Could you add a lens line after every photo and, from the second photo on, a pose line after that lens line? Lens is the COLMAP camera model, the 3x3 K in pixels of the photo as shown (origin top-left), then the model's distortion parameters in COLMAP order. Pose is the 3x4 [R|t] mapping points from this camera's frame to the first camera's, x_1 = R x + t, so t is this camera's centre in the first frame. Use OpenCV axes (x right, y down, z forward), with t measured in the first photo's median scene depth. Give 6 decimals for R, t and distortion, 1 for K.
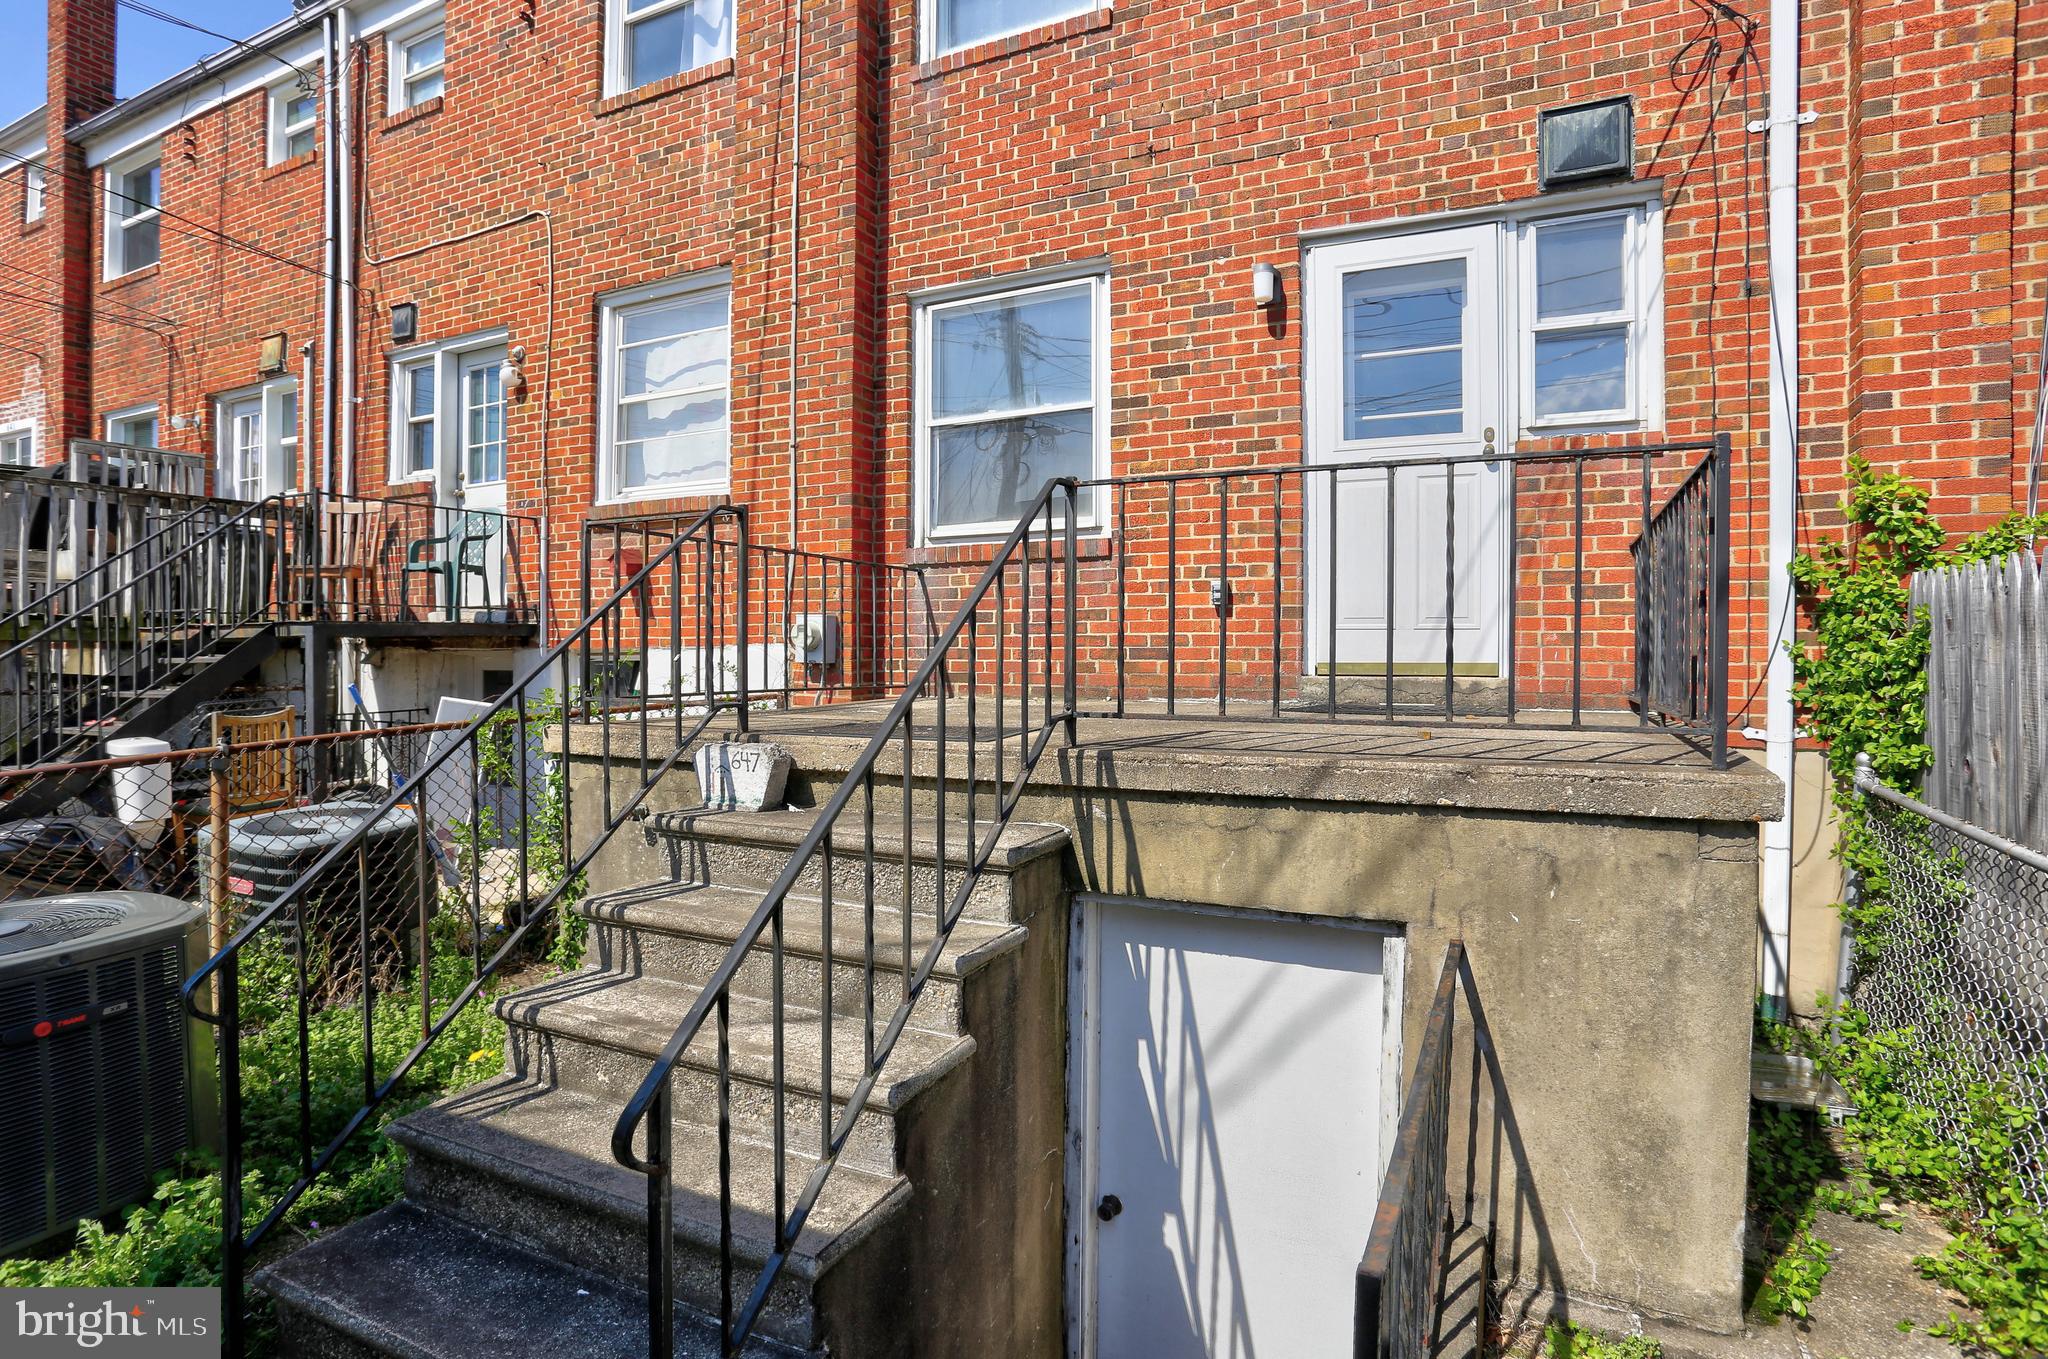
lens RADIAL K [[1062.2, 0, 955.5], [0, 1062.2, 670.6], [0, 0, 1]] dist [-0.057861, 0.023200]
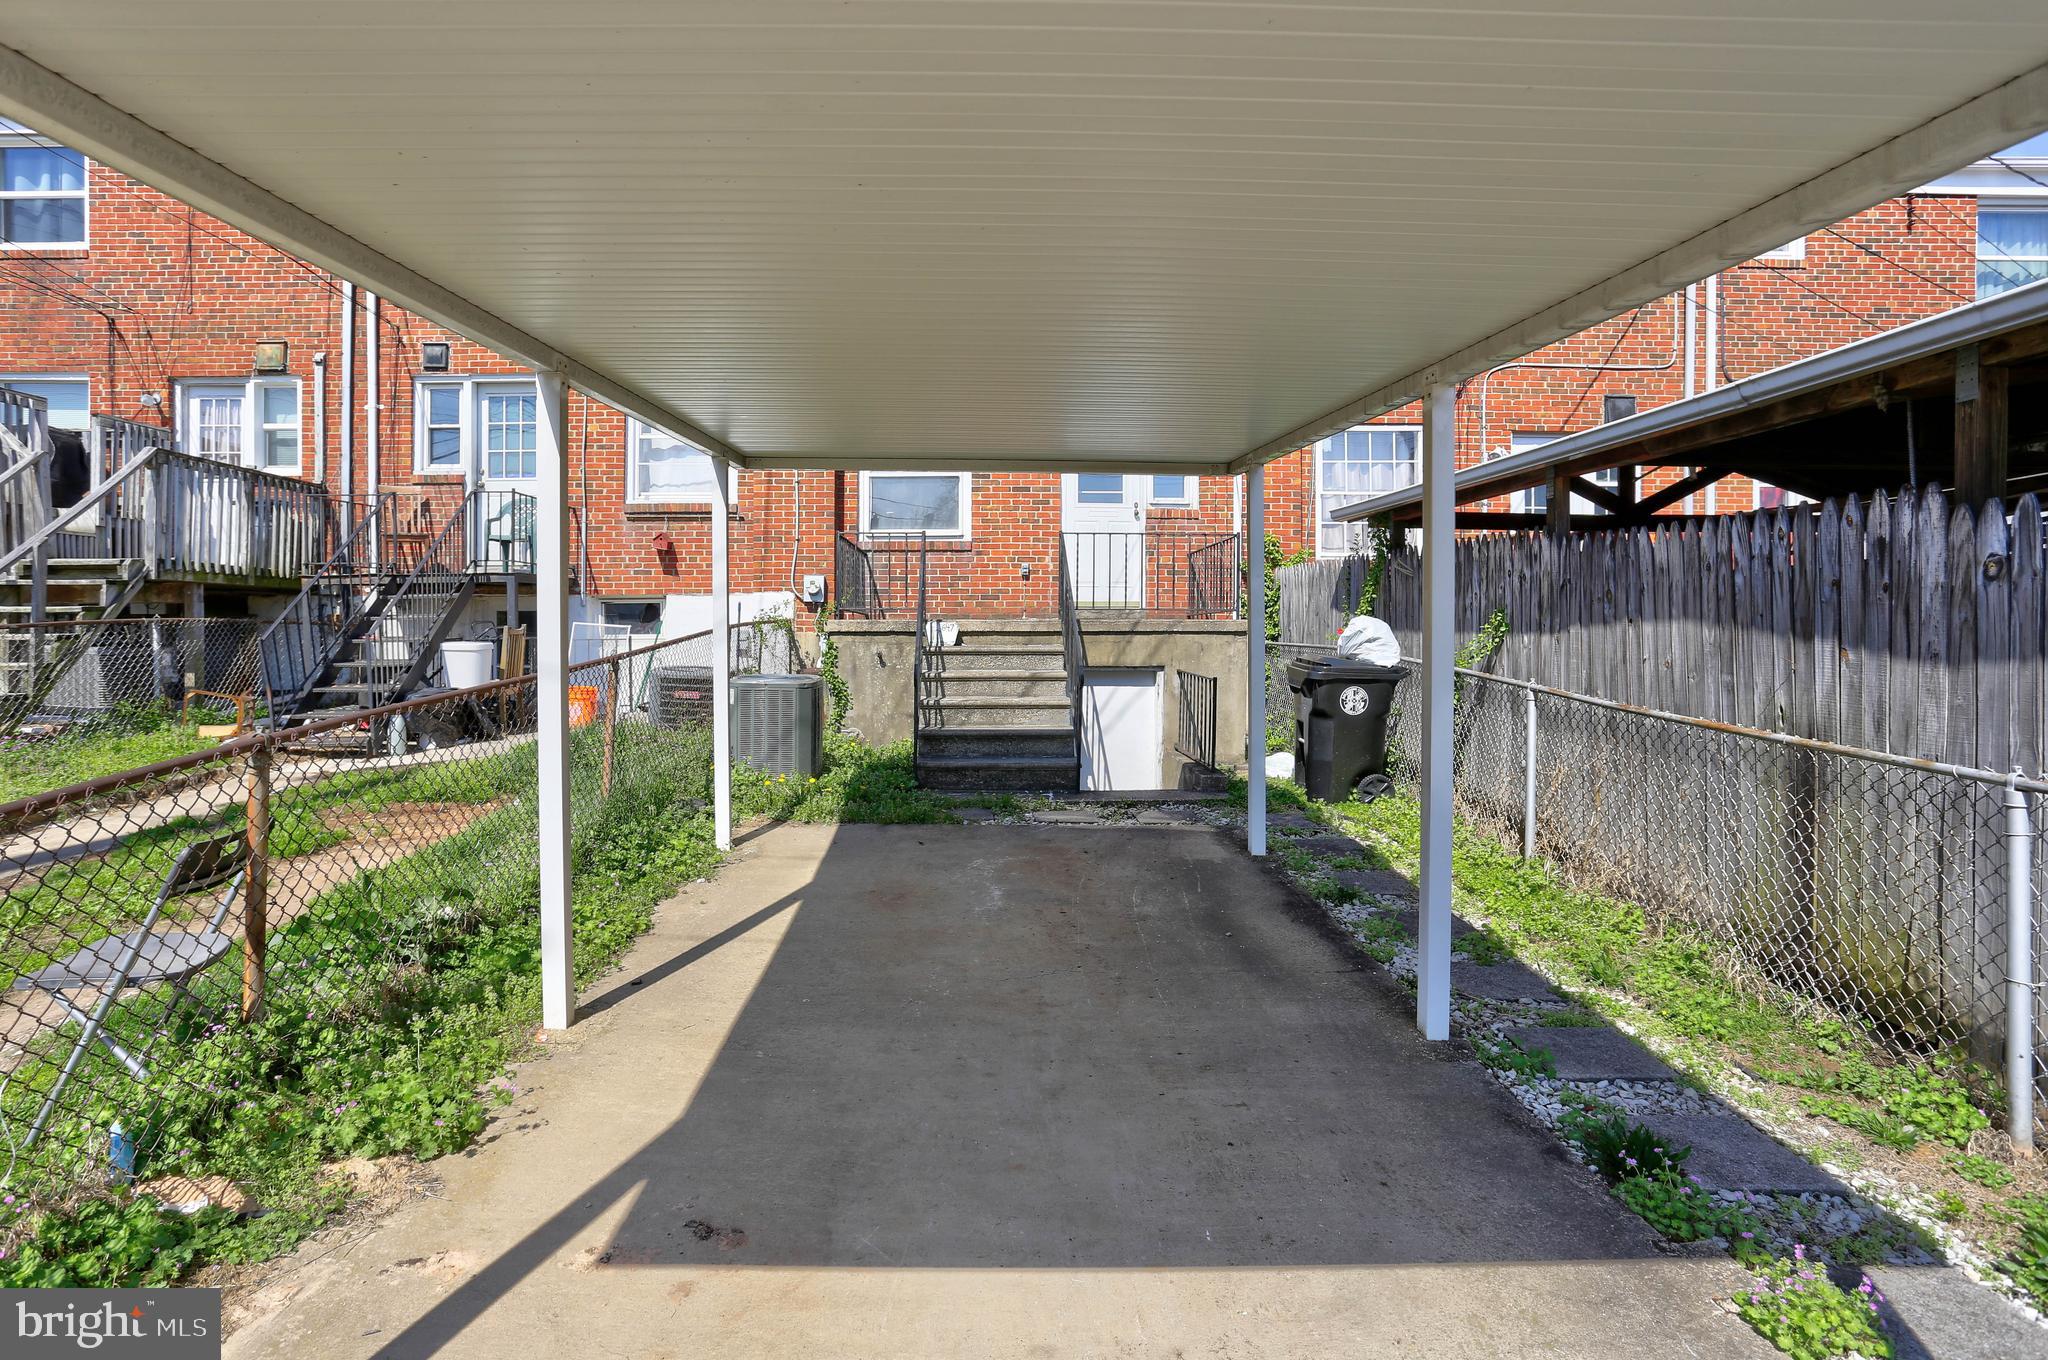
lens RADIAL K [[1119.8, 0, 1015.9], [0, 1119.8, 642.1], [0, 0, 1]] dist [-0.027851, 0.000013]
pose [[0.864627, -0.006766, 0.502369, -0.860835], [0.010610, 0.999932, -0.004795, 0.080271], [-0.502303, 0.009476, 0.864640, -0.907706]]
